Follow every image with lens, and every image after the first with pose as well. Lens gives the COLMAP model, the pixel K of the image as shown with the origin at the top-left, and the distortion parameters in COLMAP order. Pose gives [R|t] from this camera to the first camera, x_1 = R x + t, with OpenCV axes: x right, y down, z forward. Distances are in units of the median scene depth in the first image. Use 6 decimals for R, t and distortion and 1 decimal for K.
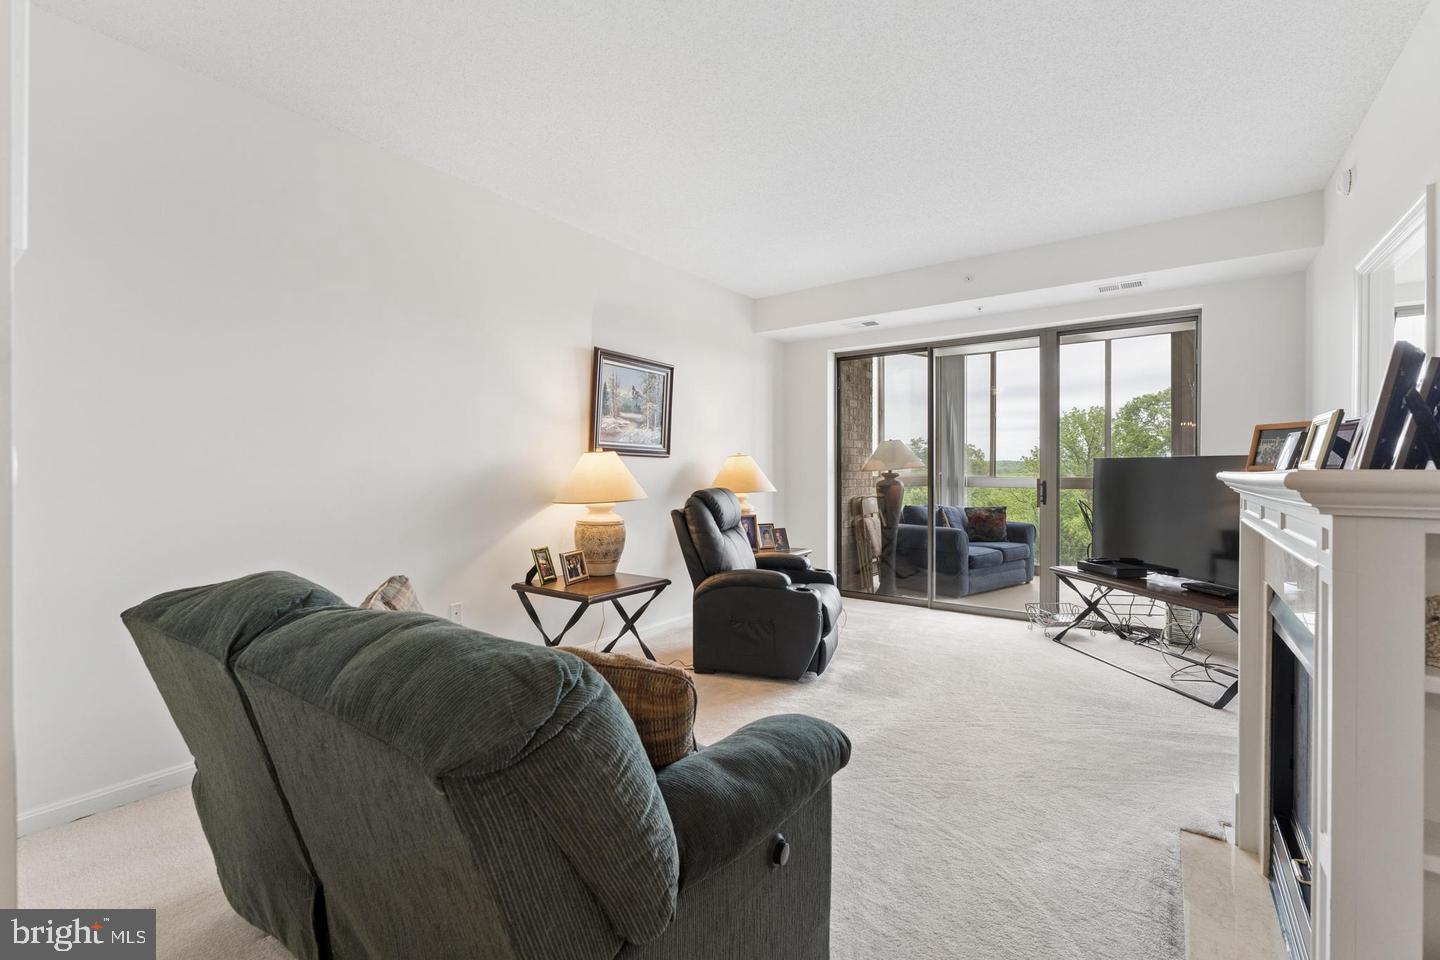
lens RADIAL K [[613.6, 0, 716.9], [0, 613.6, 471.9], [0, 0, 1]] dist [-0.003752, -0.000299]
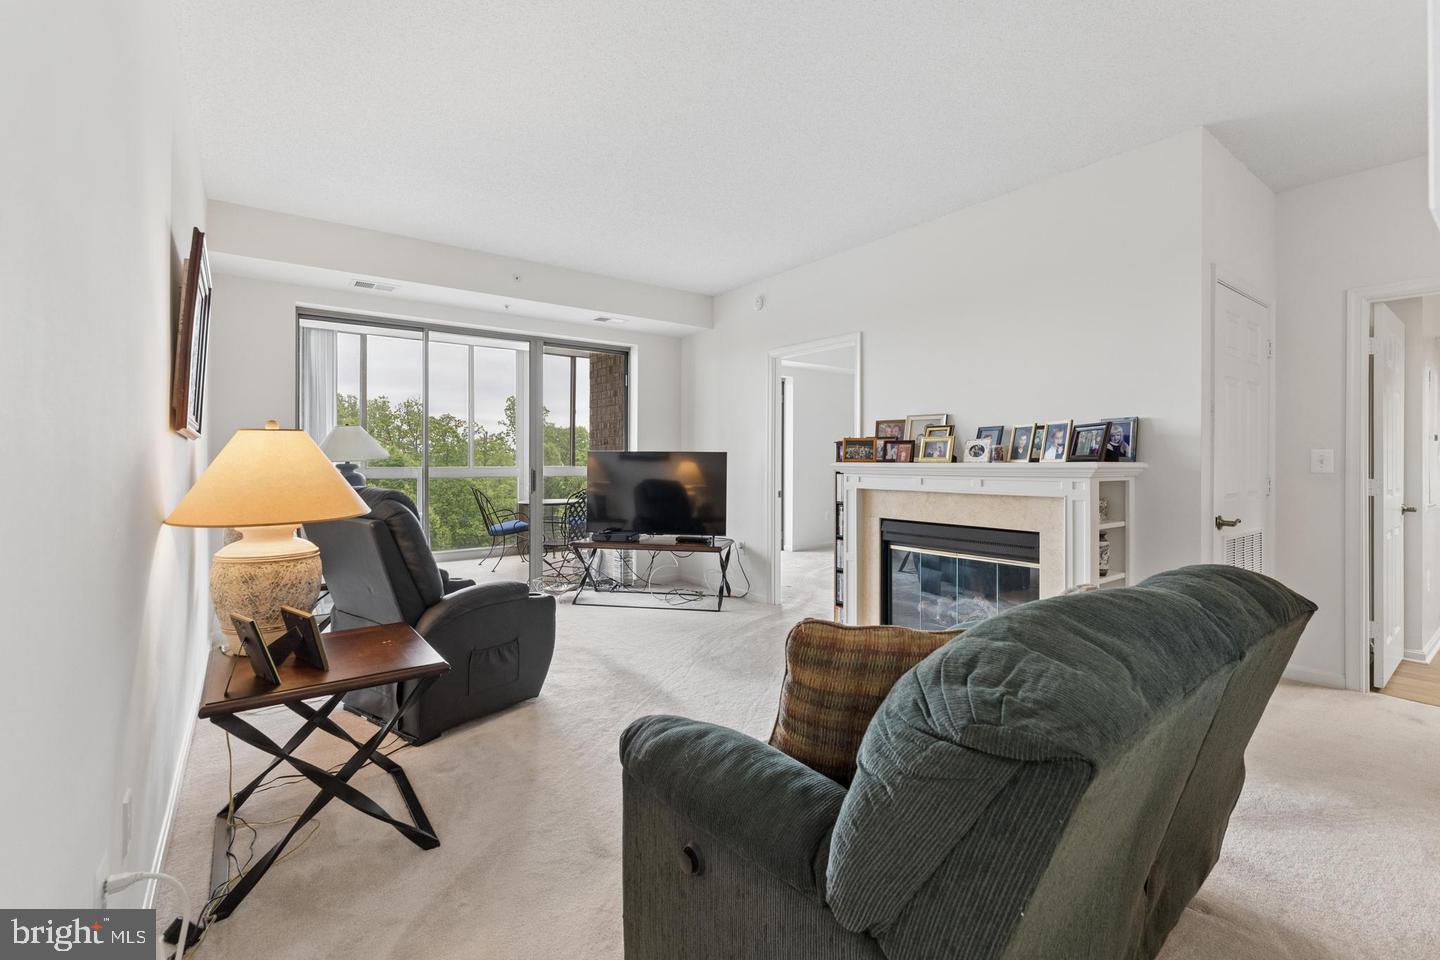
lens RADIAL K [[621.8, 0, 701.1], [0, 621.8, 458.4], [0, 0, 1]] dist [-0.001721, -0.000189]
pose [[0.308767, 0.003586, 0.951131, -0.527842], [0.001558, 0.999990, -0.004276, -0.002282], [-0.951136, 0.002802, 0.308758, 0.395760]]
